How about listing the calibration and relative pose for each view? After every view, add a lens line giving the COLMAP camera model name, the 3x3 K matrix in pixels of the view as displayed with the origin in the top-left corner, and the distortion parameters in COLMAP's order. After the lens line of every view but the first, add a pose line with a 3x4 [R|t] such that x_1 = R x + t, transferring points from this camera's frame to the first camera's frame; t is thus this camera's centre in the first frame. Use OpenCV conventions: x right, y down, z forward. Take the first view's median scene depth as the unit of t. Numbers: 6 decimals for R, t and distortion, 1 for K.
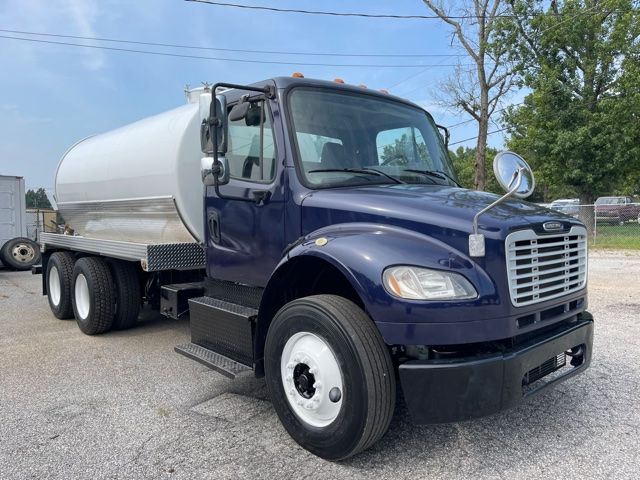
lens RADIAL K [[484.6, 0, 325.9], [0, 484.6, 237.2], [0, 0, 1]] dist [0.050421, -0.071116]
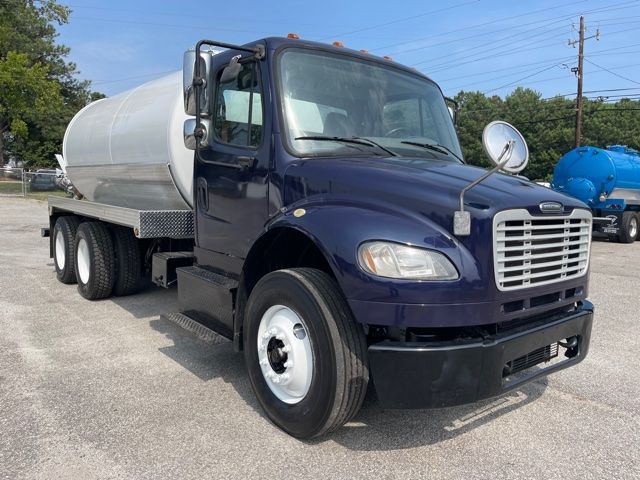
lens RADIAL K [[484.6, 0, 326.4], [0, 484.6, 238.7], [0, 0, 1]] dist [0.050421, -0.071116]
pose [[0.997990, 0.046221, -0.043359, 0.074647], [-0.044081, 0.997822, 0.049079, 0.009865], [0.045533, -0.047069, 0.997853, 0.050006]]
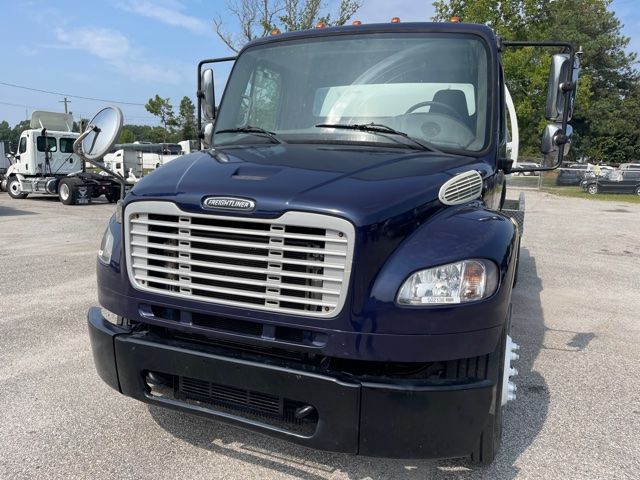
lens RADIAL K [[484.6, 0, 329.4], [0, 484.6, 236.6], [0, 0, 1]] dist [0.050421, -0.071116]
pose [[0.450979, 0.158491, -0.878350, 1.039566], [-0.090235, 0.987161, 0.131795, -0.073803], [0.887961, 0.019821, 0.459491, 0.731636]]
